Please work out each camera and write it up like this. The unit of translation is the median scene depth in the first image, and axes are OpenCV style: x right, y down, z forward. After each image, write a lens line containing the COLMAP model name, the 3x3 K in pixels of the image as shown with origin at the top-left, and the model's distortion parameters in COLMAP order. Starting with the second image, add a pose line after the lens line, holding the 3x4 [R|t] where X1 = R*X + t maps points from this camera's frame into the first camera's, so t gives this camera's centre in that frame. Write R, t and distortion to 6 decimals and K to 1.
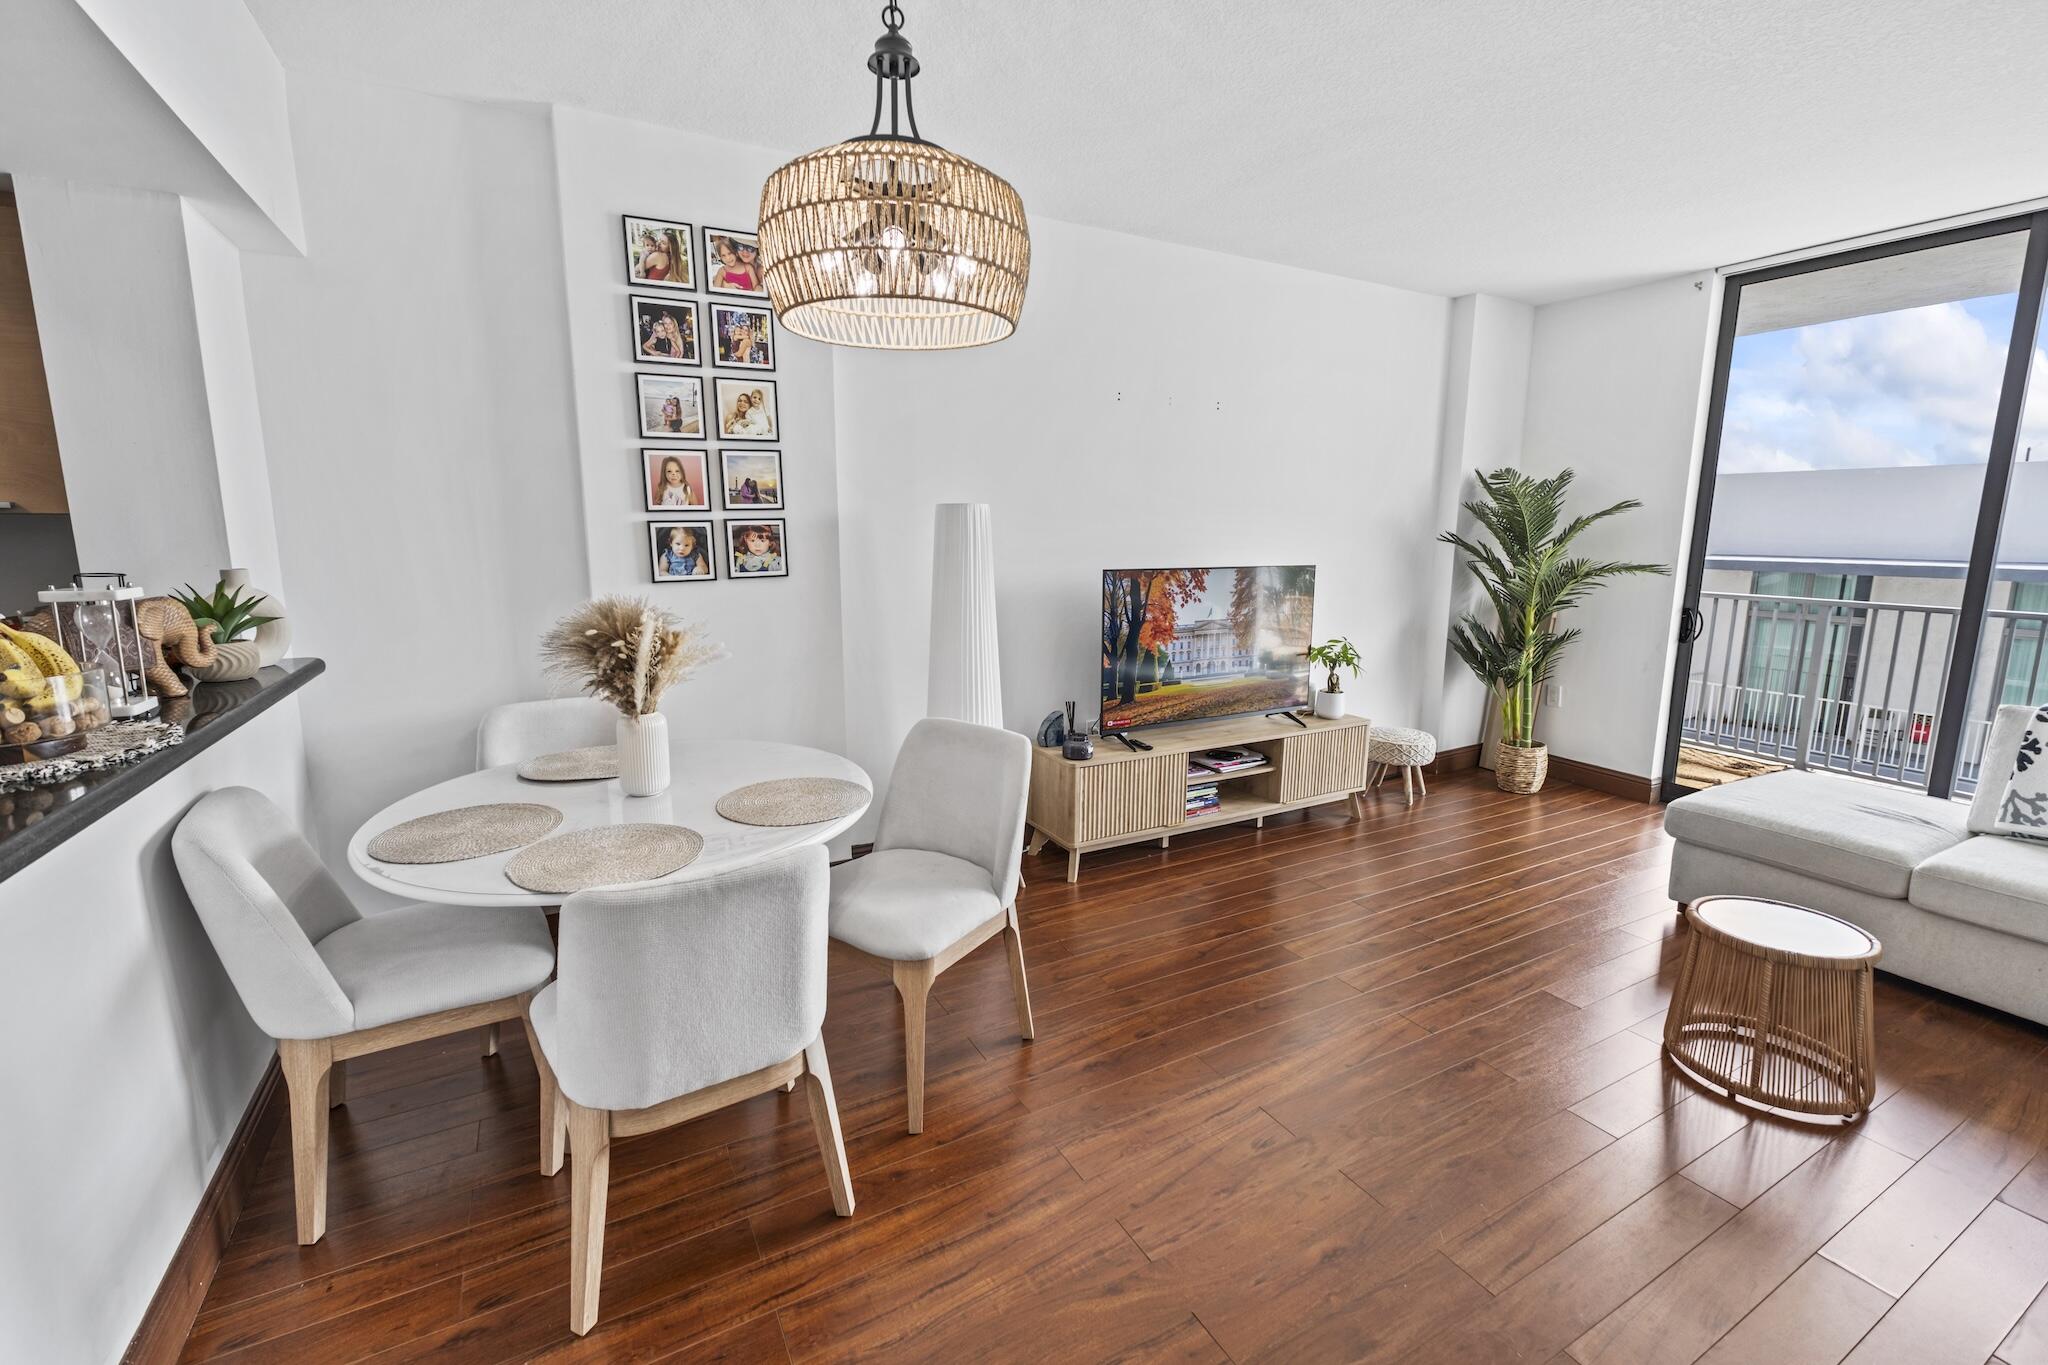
lens RADIAL K [[879.5, 0, 1027.4], [0, 879.5, 676.4], [0, 0, 1]] dist [0.000278, 0.000365]
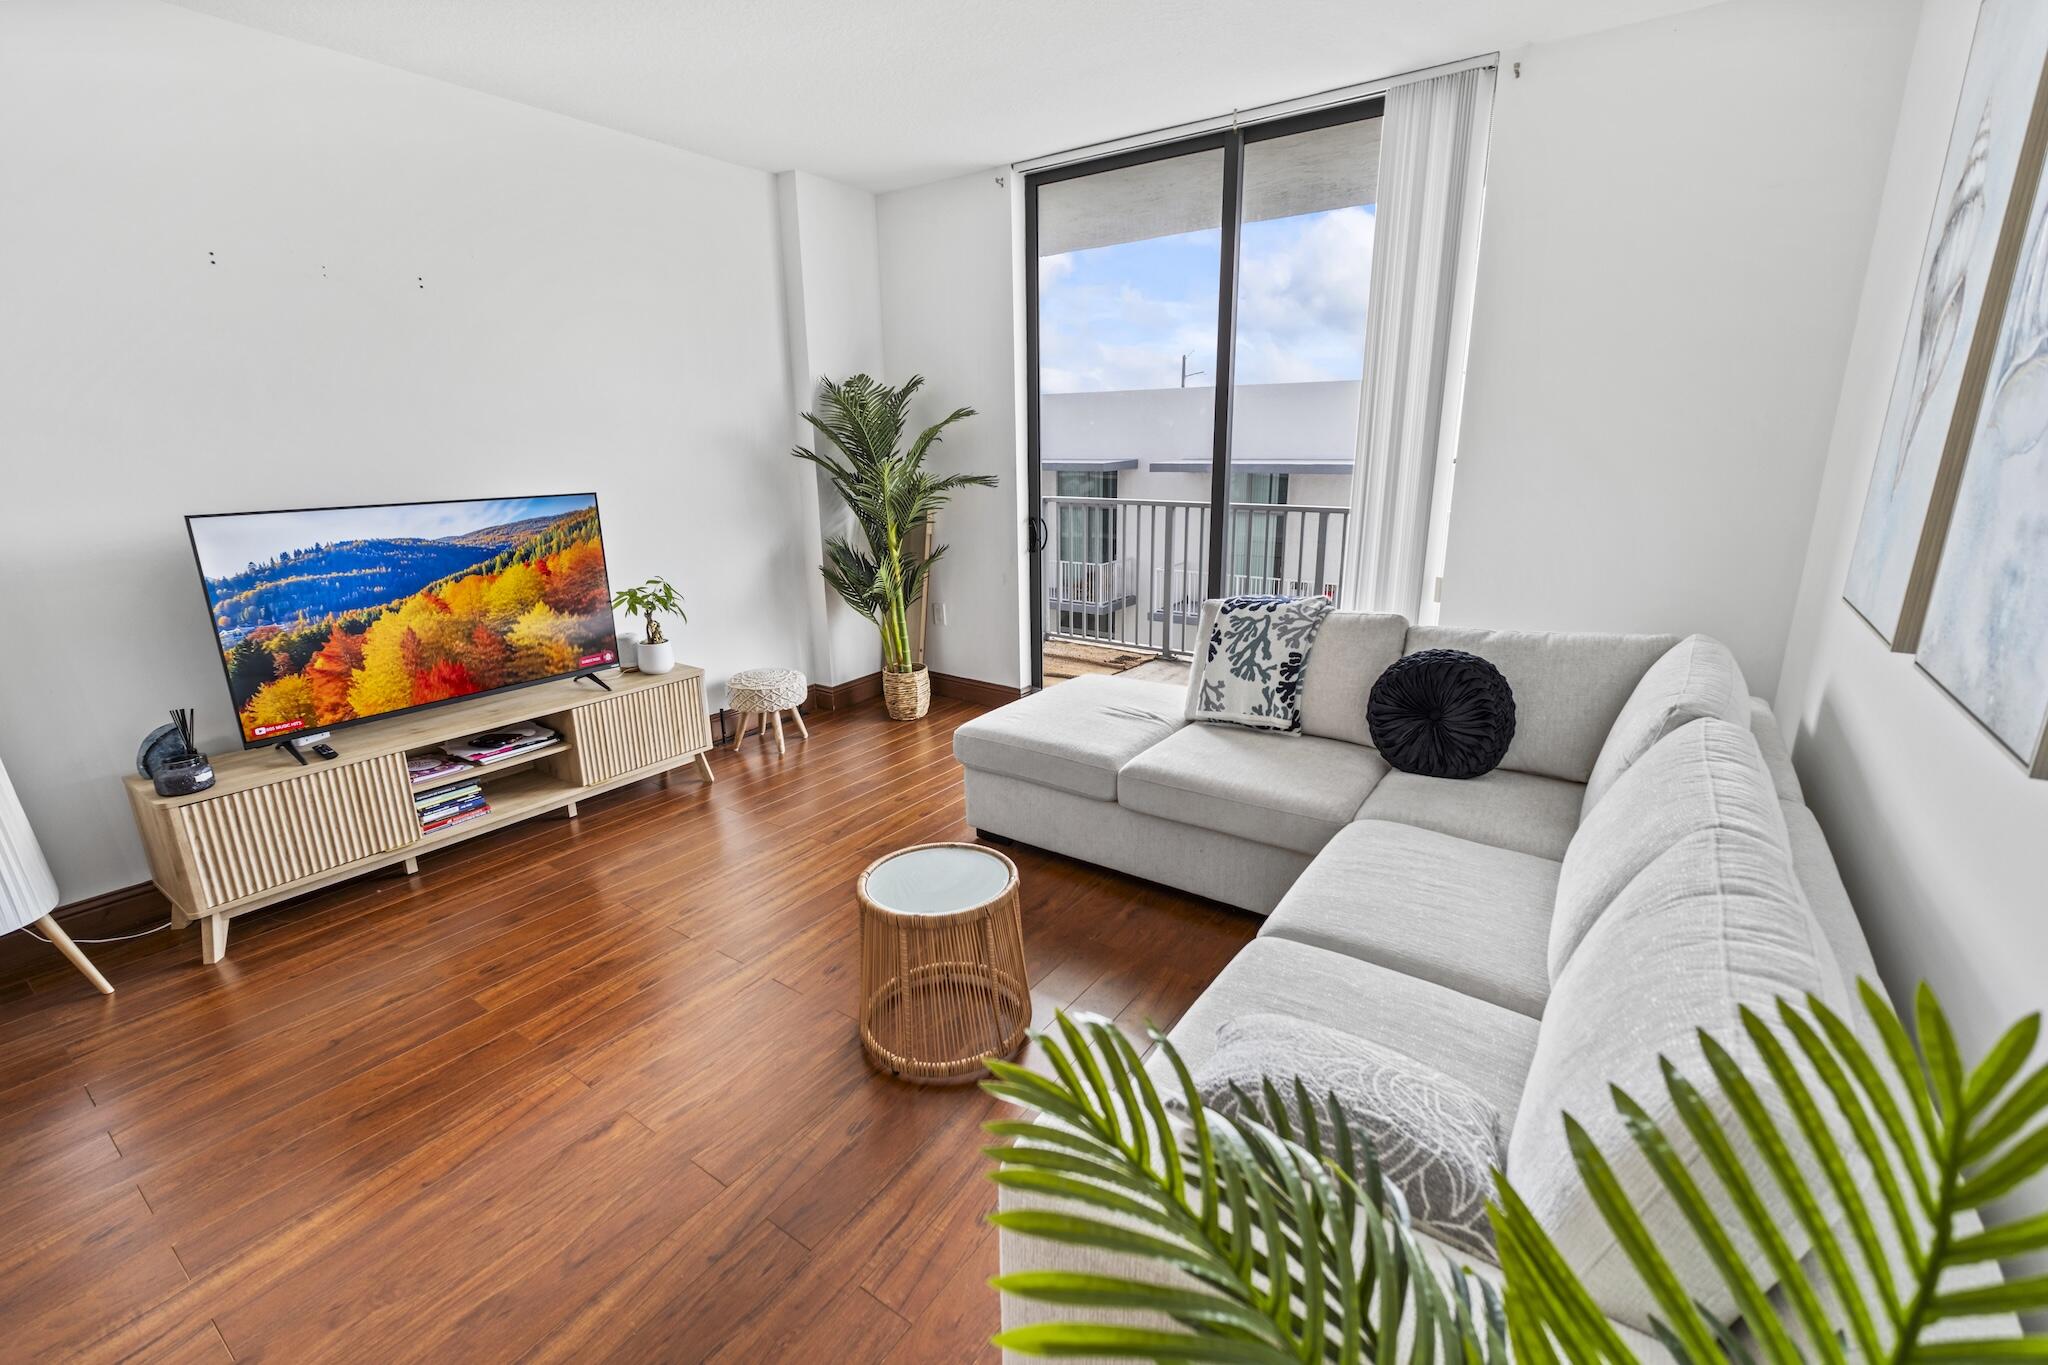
lens RADIAL K [[893.0, 0, 1024.0], [0, 893.0, 682.5], [0, 0, 1]] dist [-0.002620, -0.000126]
pose [[0.898857, -0.132702, 0.417668, 0.321292], [0.092650, 0.989053, 0.114852, -0.010229], [-0.428337, -0.064539, 0.901311, 0.073068]]
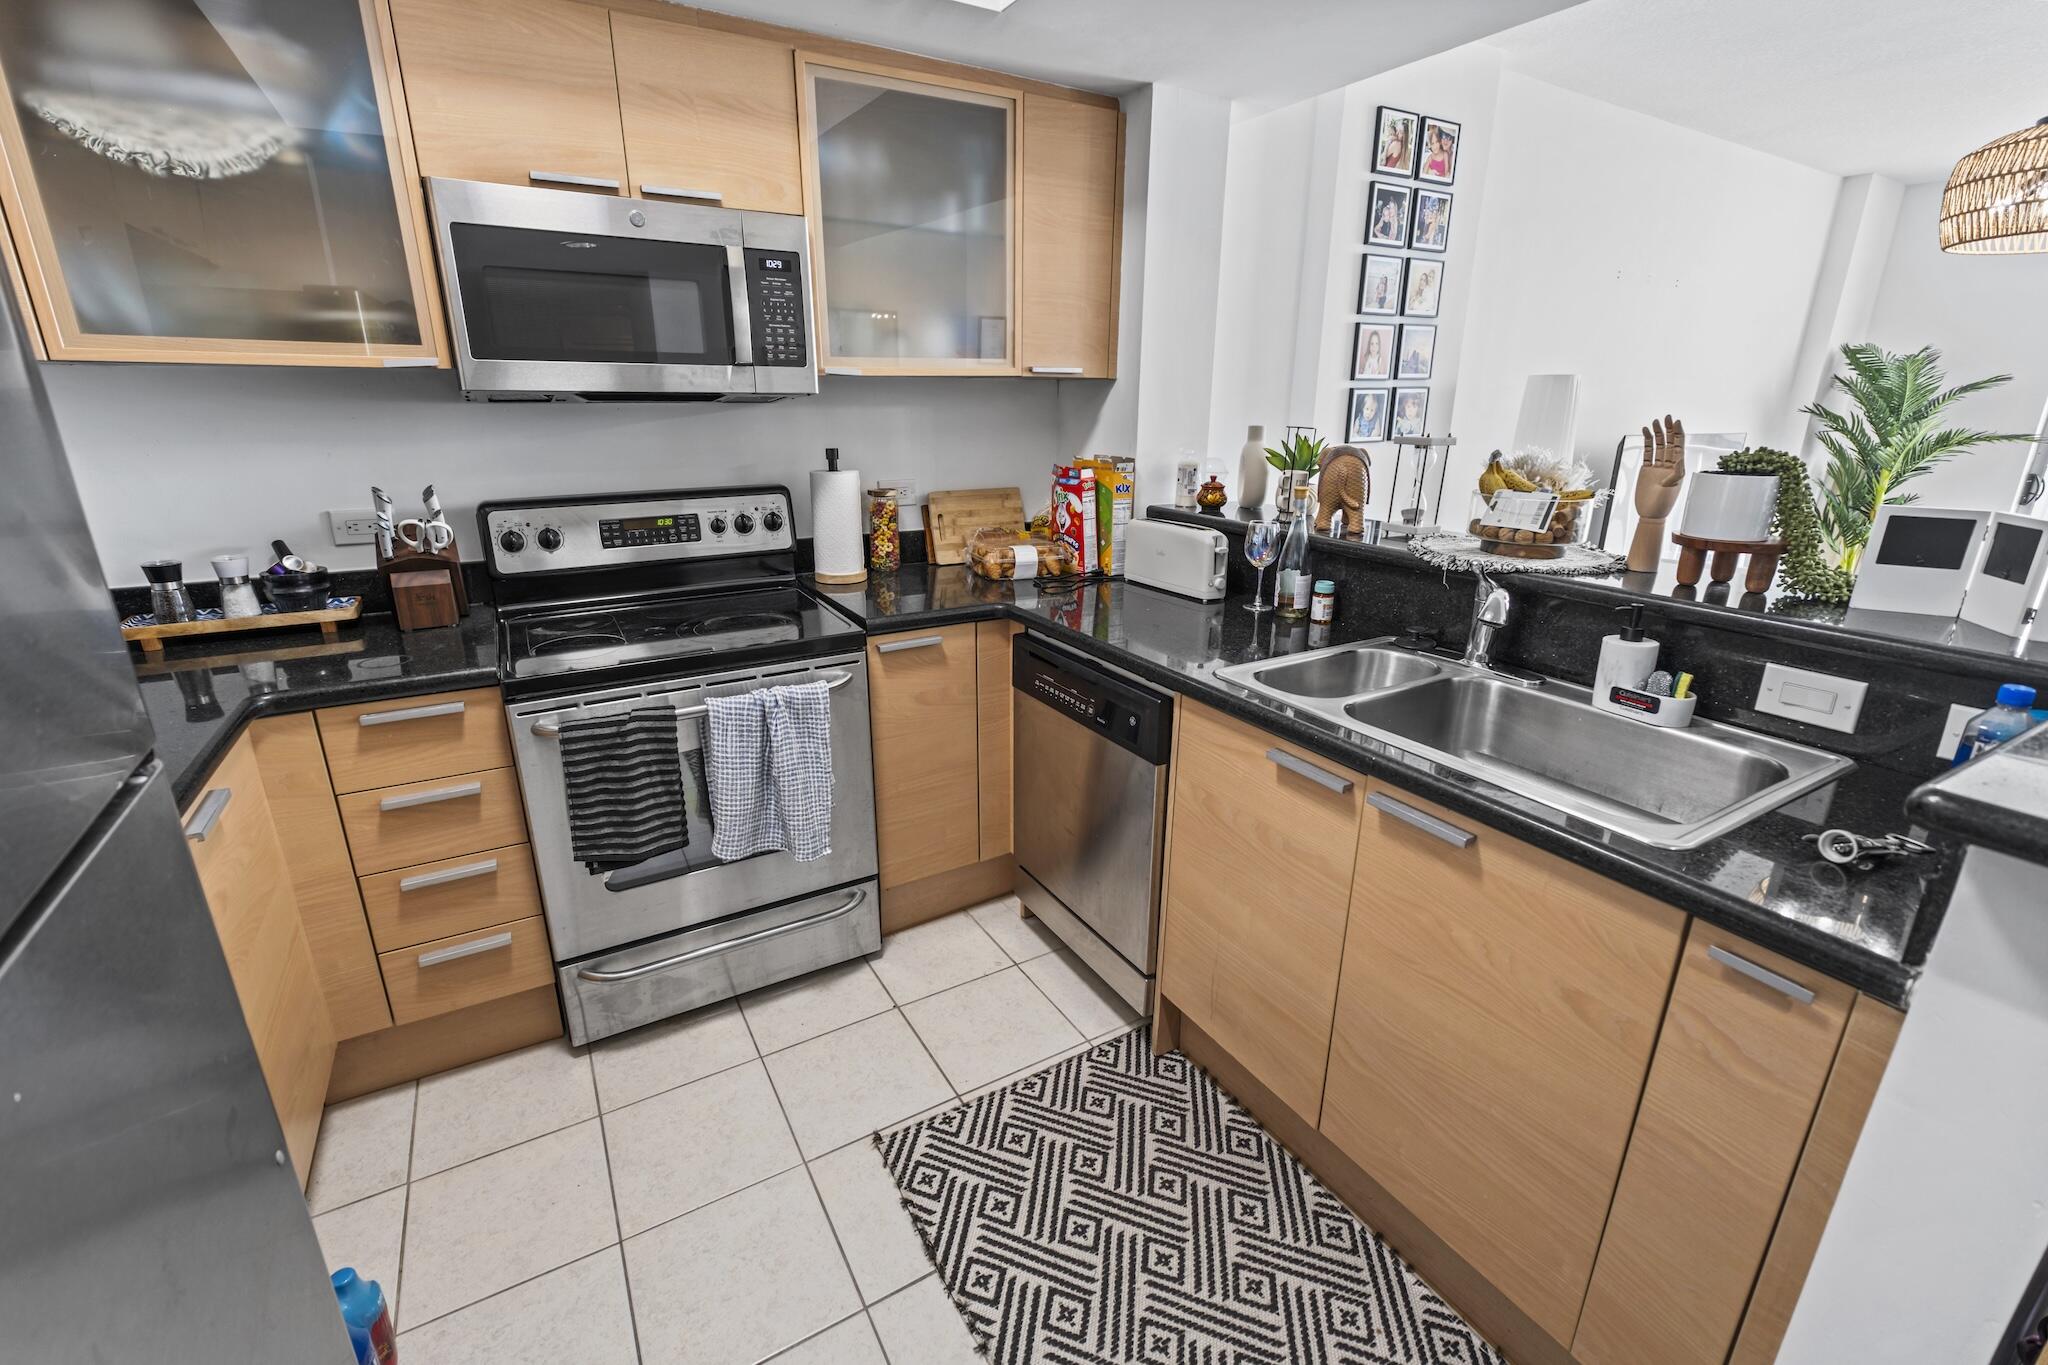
lens RADIAL K [[879.5, 0, 1027.4], [0, 879.5, 676.4], [0, 0, 1]] dist [0.000278, 0.000365]
pose [[0.999640, -0.002108, 0.026764, -0.640681], [-0.001584, 0.990543, 0.137191, 0.029534], [-0.026800, -0.137184, 0.990183, -0.135979]]
